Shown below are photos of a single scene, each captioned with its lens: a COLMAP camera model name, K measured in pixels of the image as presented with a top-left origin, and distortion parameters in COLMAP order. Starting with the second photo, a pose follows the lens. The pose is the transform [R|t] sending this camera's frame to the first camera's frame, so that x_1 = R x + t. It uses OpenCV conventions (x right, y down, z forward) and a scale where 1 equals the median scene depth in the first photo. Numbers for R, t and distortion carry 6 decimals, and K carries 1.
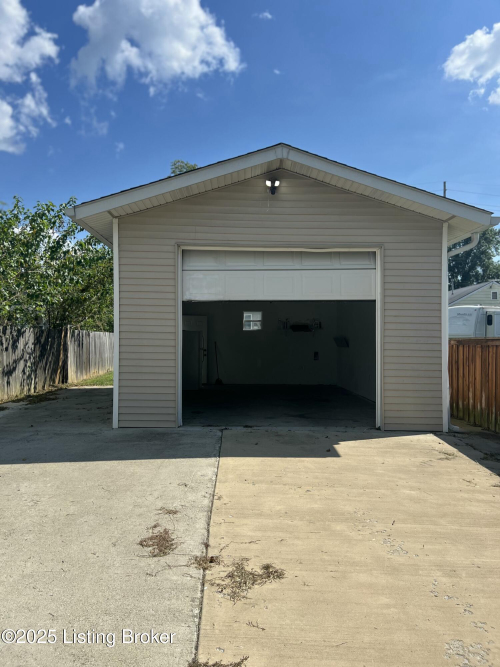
lens RADIAL K [[504.7, 0, 249.6], [0, 504.7, 333.9], [0, 0, 1]] dist [0.045053, -0.054174]
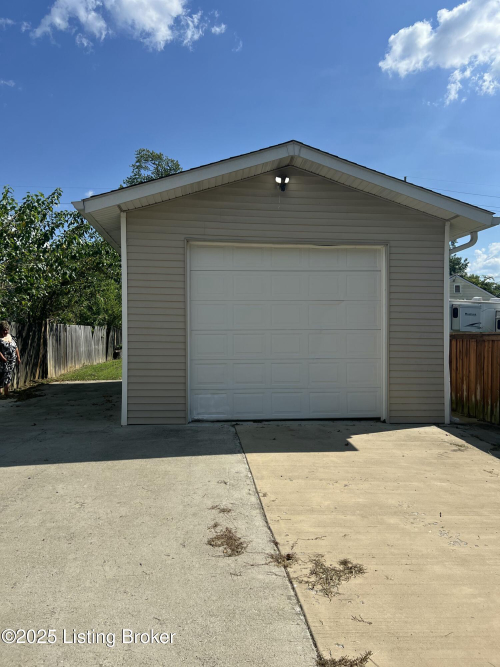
lens RADIAL K [[504.7, 0, 247.0], [0, 504.7, 332.1], [0, 0, 1]] dist [0.045053, -0.054174]
pose [[0.996975, -0.002722, 0.077677, -0.111416], [0.001646, 0.999902, 0.013915, -0.010312], [-0.077707, -0.013745, 0.996882, -0.001804]]
